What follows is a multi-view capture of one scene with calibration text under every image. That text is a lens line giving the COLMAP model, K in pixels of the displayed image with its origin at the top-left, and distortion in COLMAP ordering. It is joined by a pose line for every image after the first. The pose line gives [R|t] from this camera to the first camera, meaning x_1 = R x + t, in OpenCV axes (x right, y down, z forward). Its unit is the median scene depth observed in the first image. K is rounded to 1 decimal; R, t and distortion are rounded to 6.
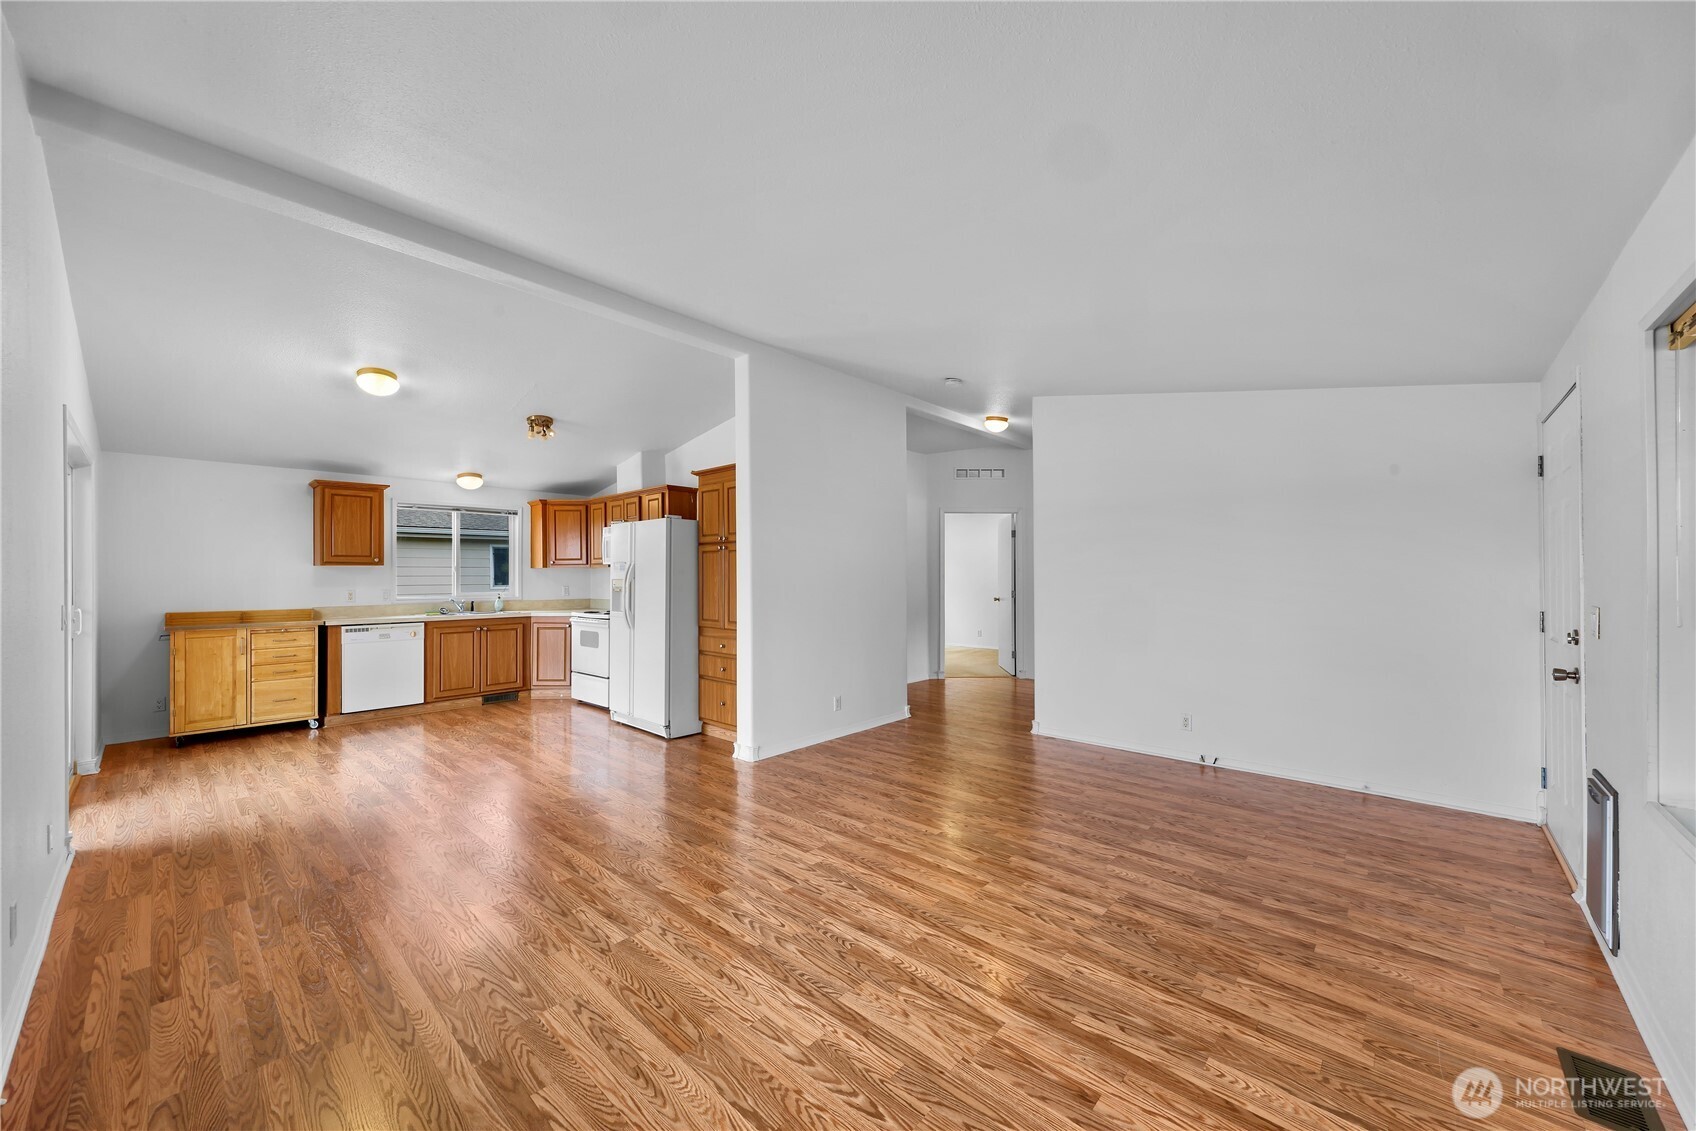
lens RADIAL K [[626.9, 0, 844.4], [0, 626.9, 573.8], [0, 0, 1]] dist [0.001342, 0.000235]
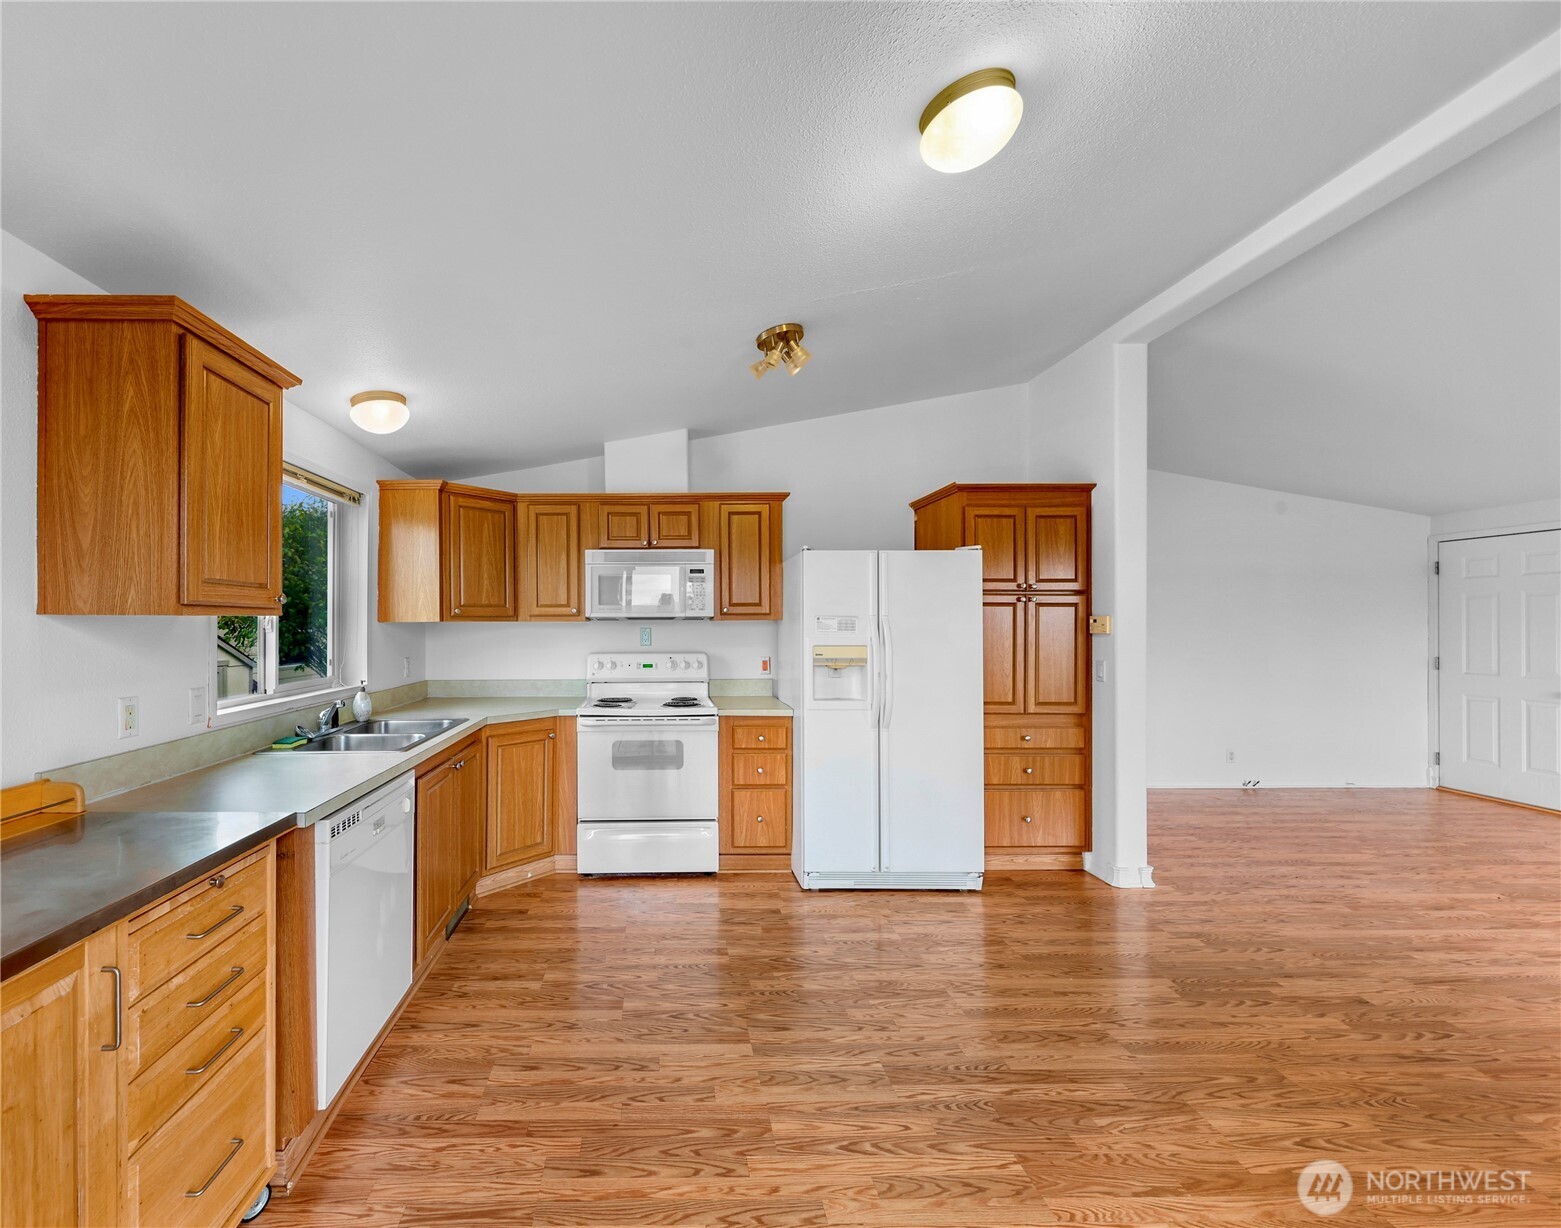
lens RADIAL K [[649.9, 0, 662.9], [0, 649.9, 625.4], [0, 0, 1]] dist [0.000819, -0.000154]
pose [[0.734541, 0.001971, 0.678561, -1.050902], [-0.002804, 0.999996, 0.000131, -0.011507], [-0.678558, -0.001999, 0.734544, 0.780718]]
